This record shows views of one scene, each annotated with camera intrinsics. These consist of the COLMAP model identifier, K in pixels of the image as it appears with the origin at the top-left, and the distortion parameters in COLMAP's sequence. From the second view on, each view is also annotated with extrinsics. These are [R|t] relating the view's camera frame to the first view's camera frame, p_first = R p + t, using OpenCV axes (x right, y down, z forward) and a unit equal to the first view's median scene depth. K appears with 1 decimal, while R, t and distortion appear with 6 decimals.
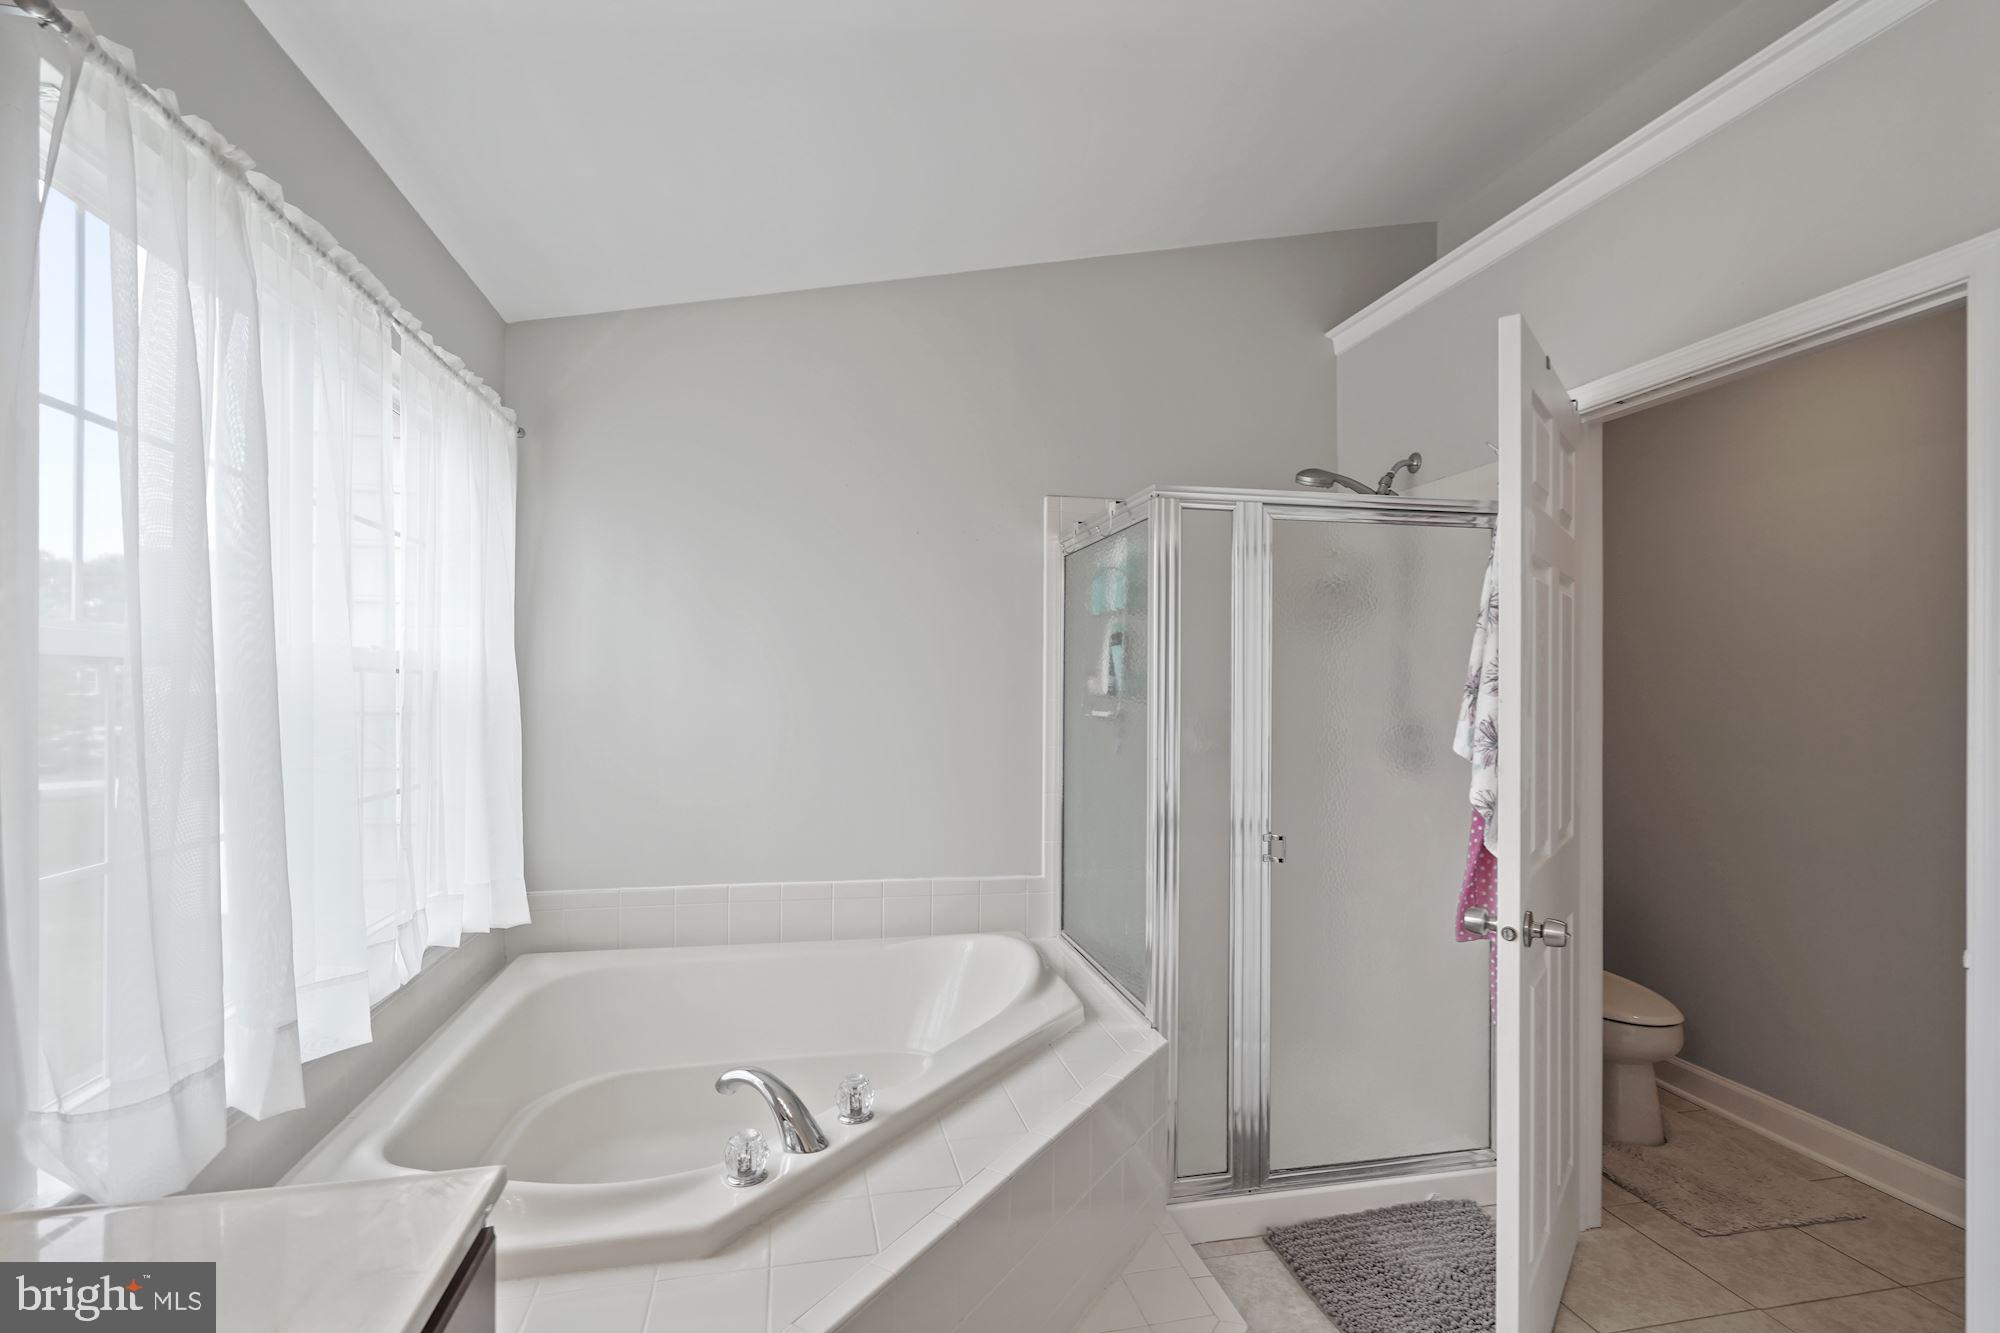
lens RADIAL K [[946.2, 0, 992.8], [0, 946.2, 666.1], [0, 0, 1]] dist [-0.001681, 0.000247]
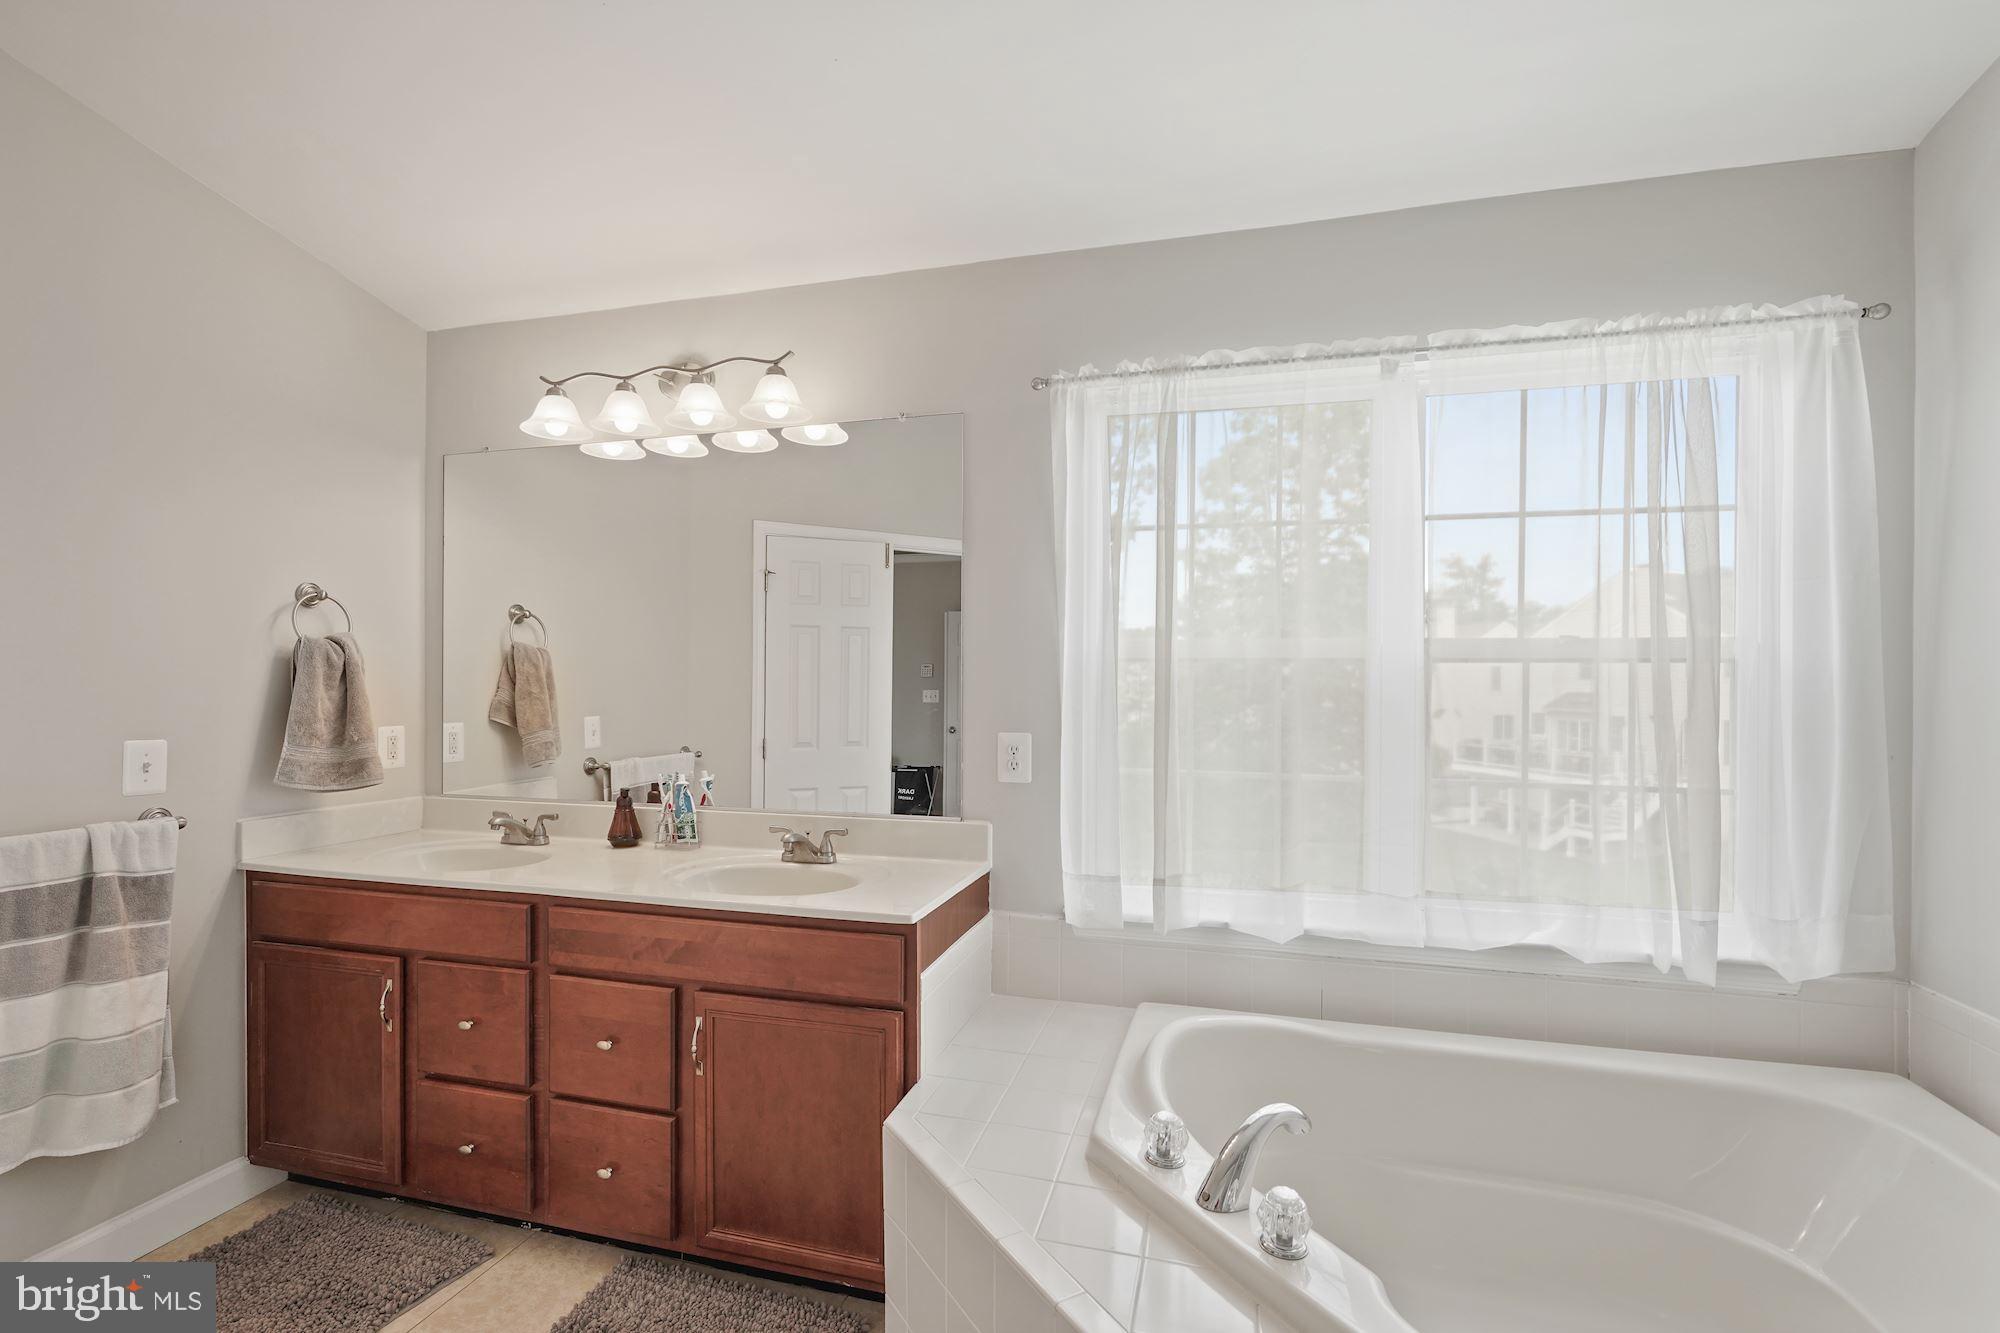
lens RADIAL K [[946.2, 0, 992.8], [0, 946.2, 666.1], [0, 0, 1]] dist [-0.001681, 0.000247]
pose [[-0.454405, -0.007560, -0.890763, 0.440841], [-0.000067, 0.999964, -0.008453, 0.020649], [0.890795, -0.003782, -0.454390, 0.803706]]
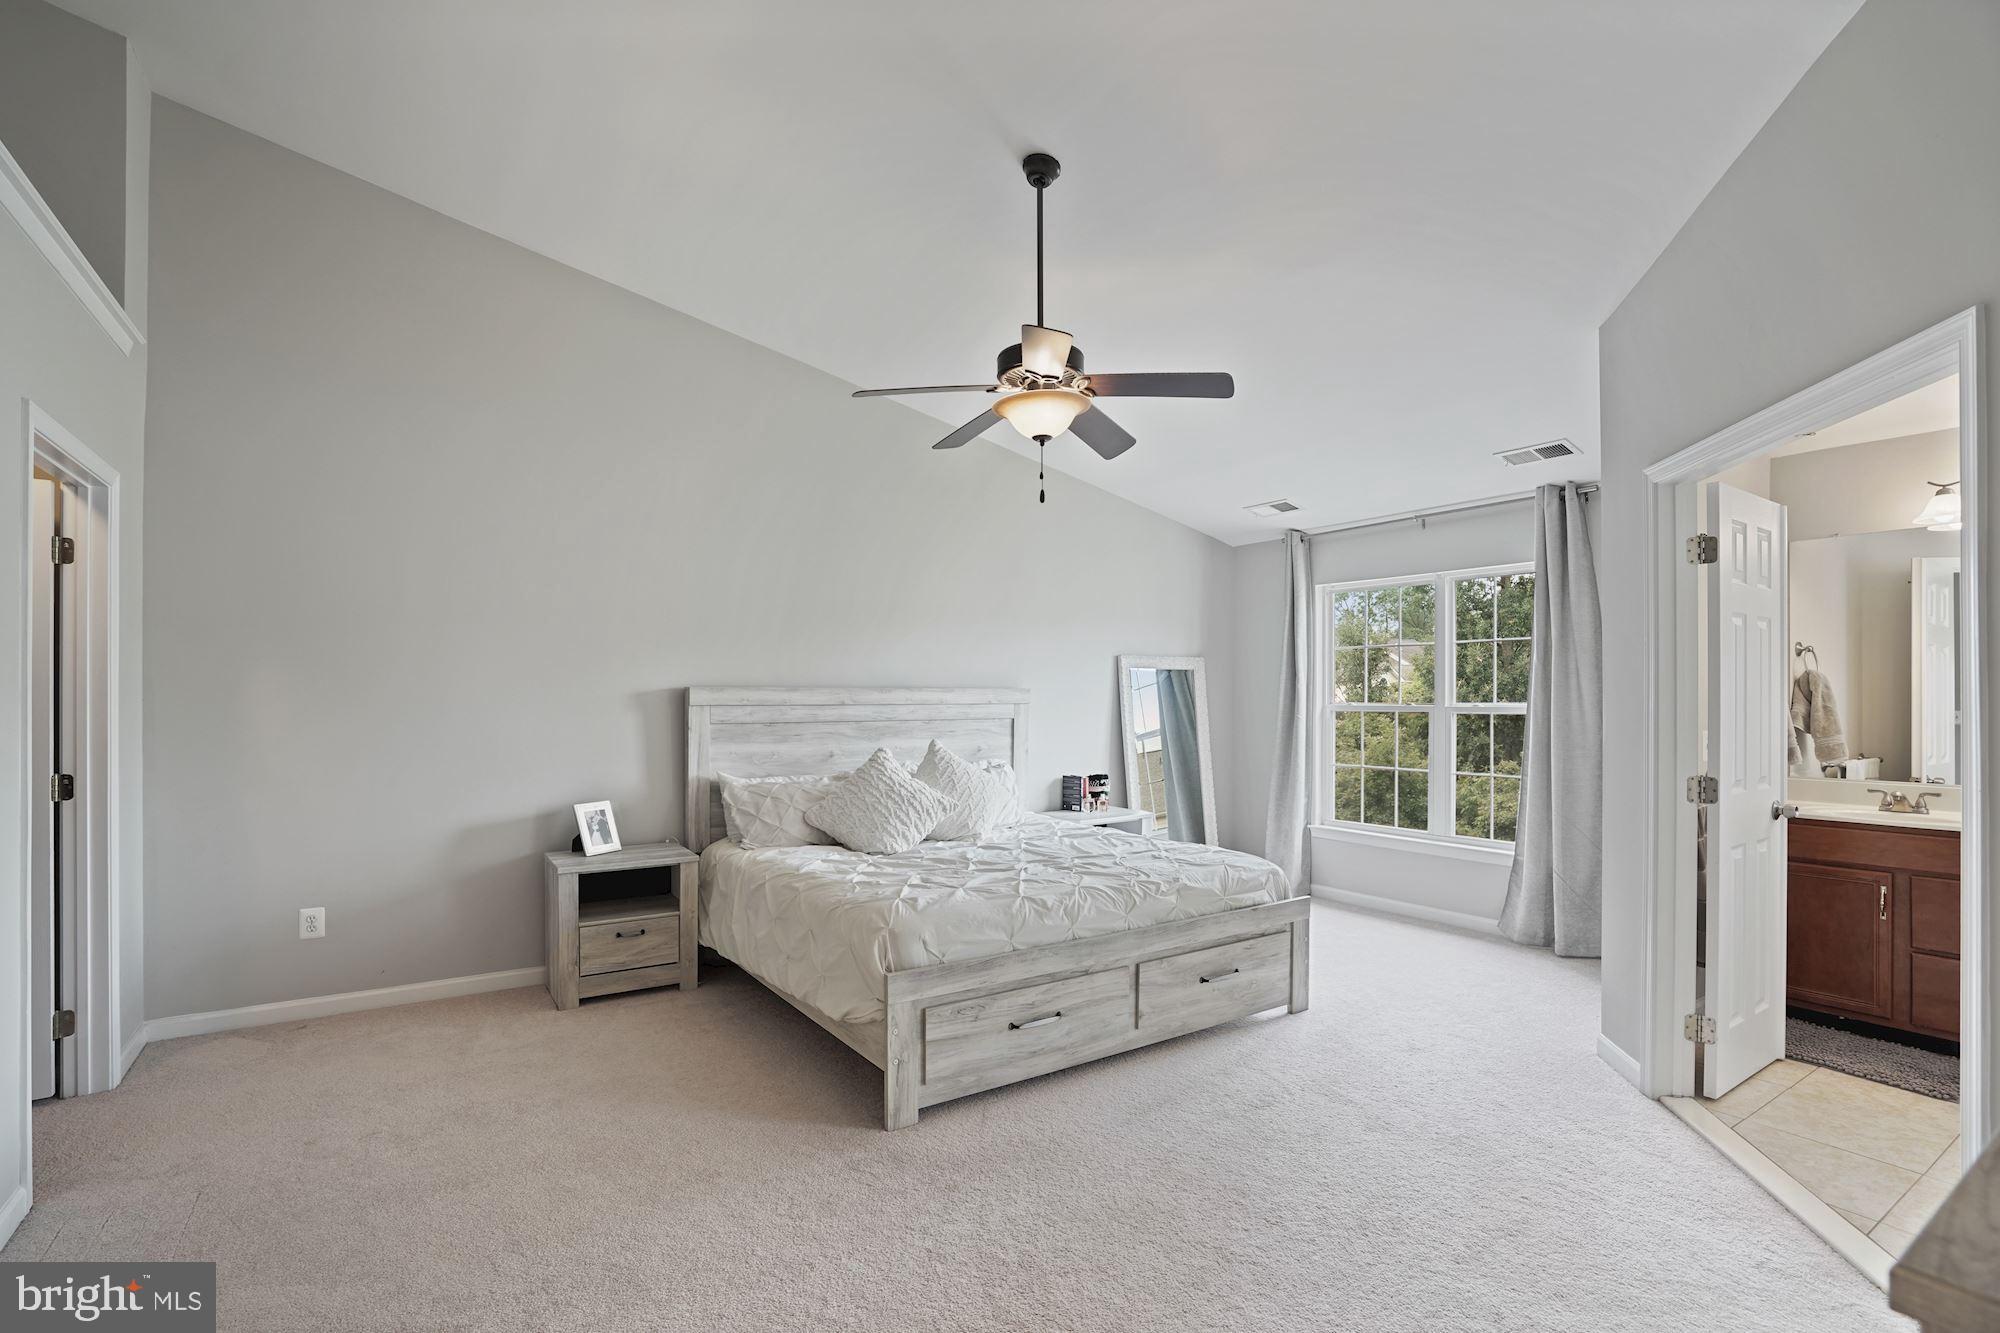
lens RADIAL K [[925.2, 0, 1013.0], [0, 925.2, 690.5], [0, 0, 1]] dist [-0.000630, 0.001098]
pose [[-0.918075, -0.006114, -0.396360, 1.648890], [-0.003634, 0.999969, -0.007009, 0.031841], [0.396390, -0.004995, -0.918068, 0.640109]]
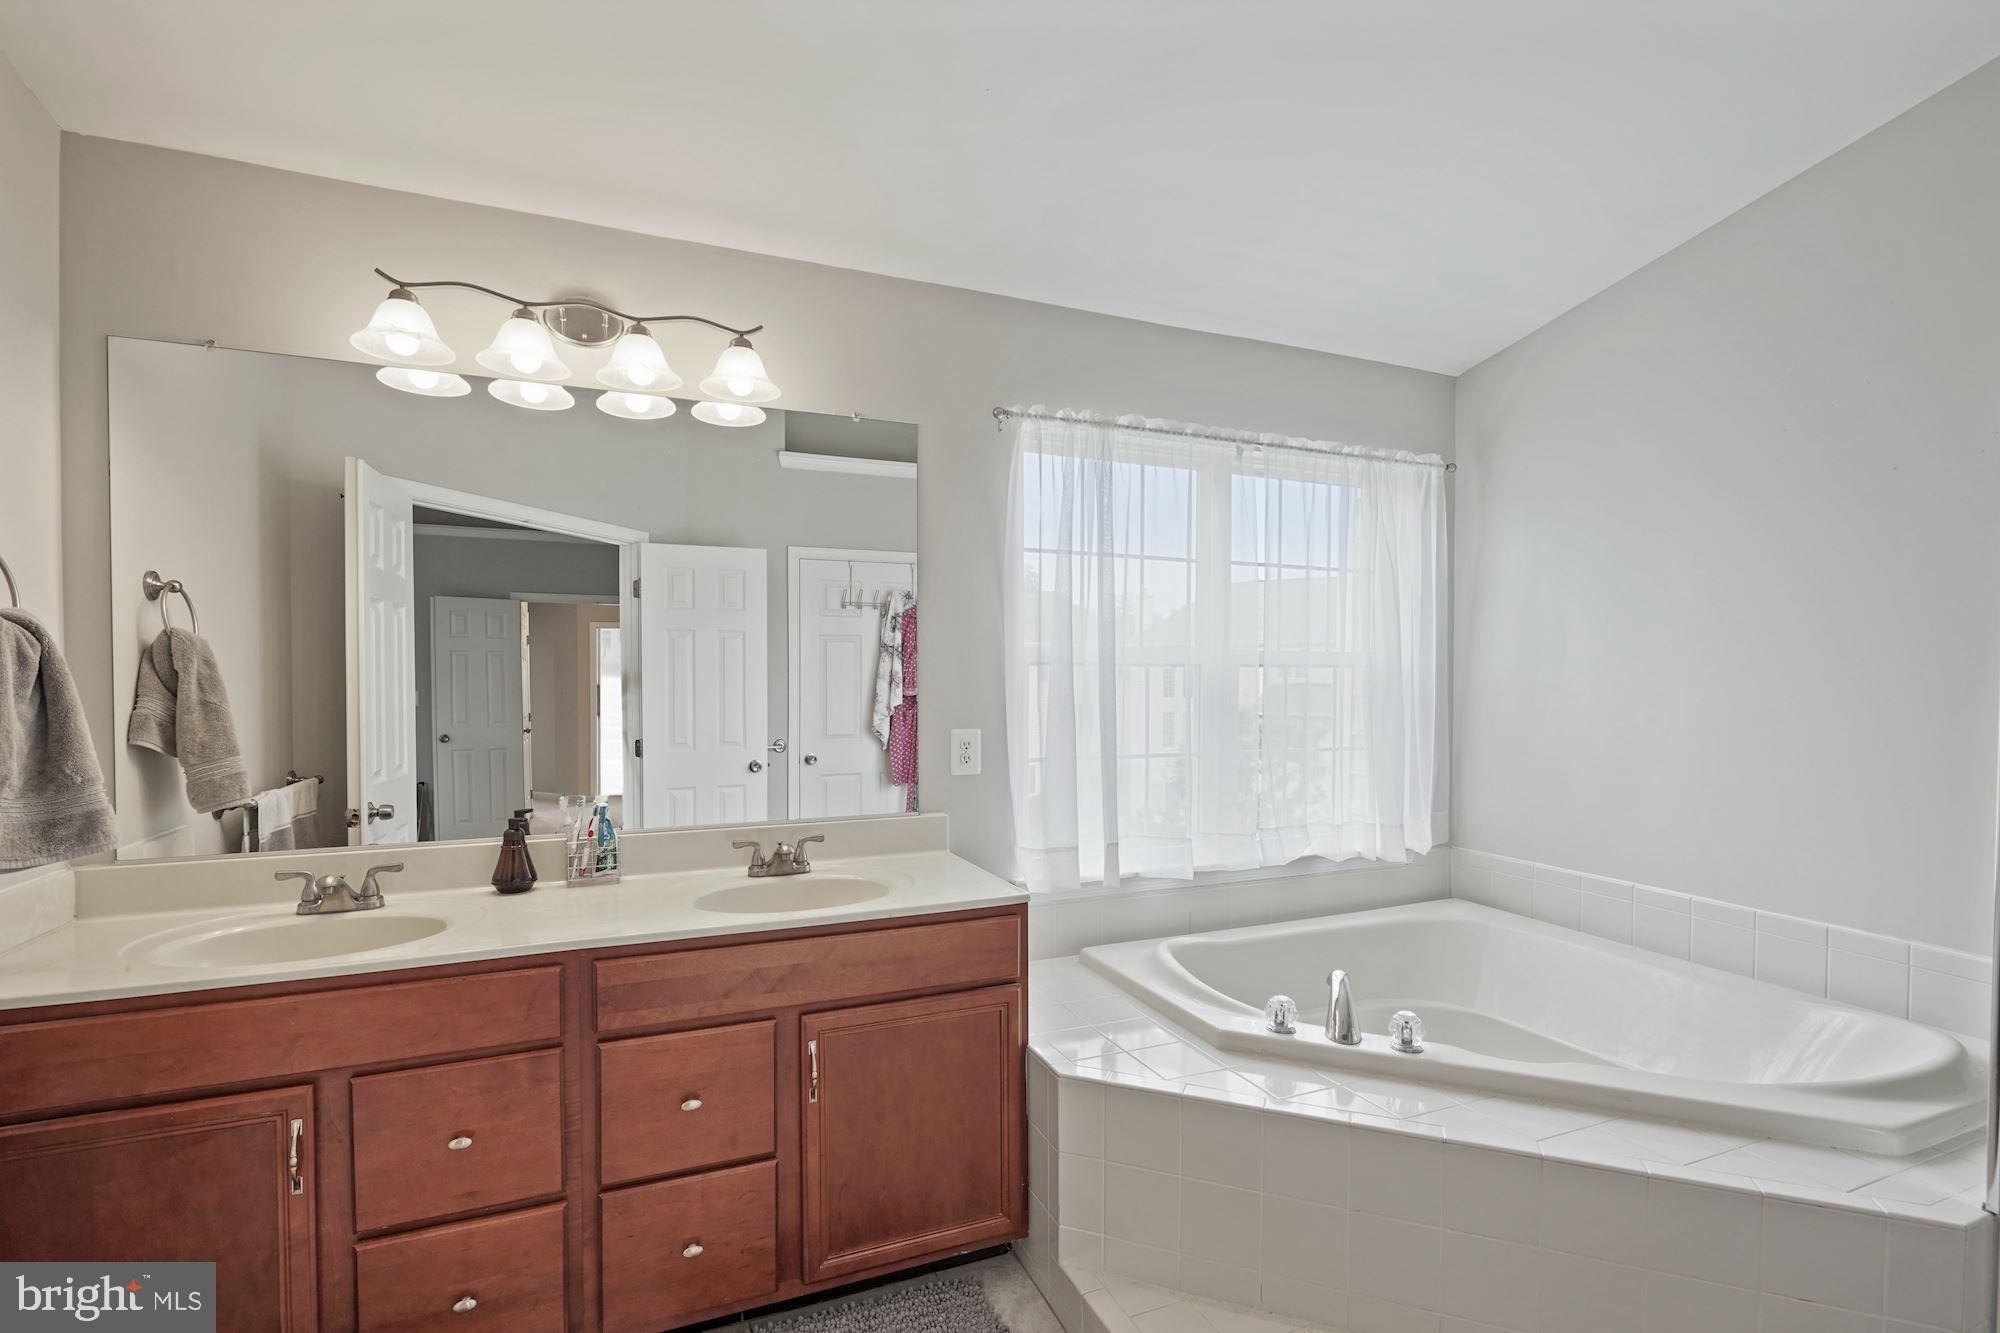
lens RADIAL K [[925.2, 0, 1013.0], [0, 925.2, 690.5], [0, 0, 1]] dist [-0.000630, 0.001098]
pose [[0.213768, 0.014987, -0.976770, 0.586928], [0.002000, 0.999873, 0.015780, 0.021174], [0.976882, -0.005326, 0.213711, 0.212310]]
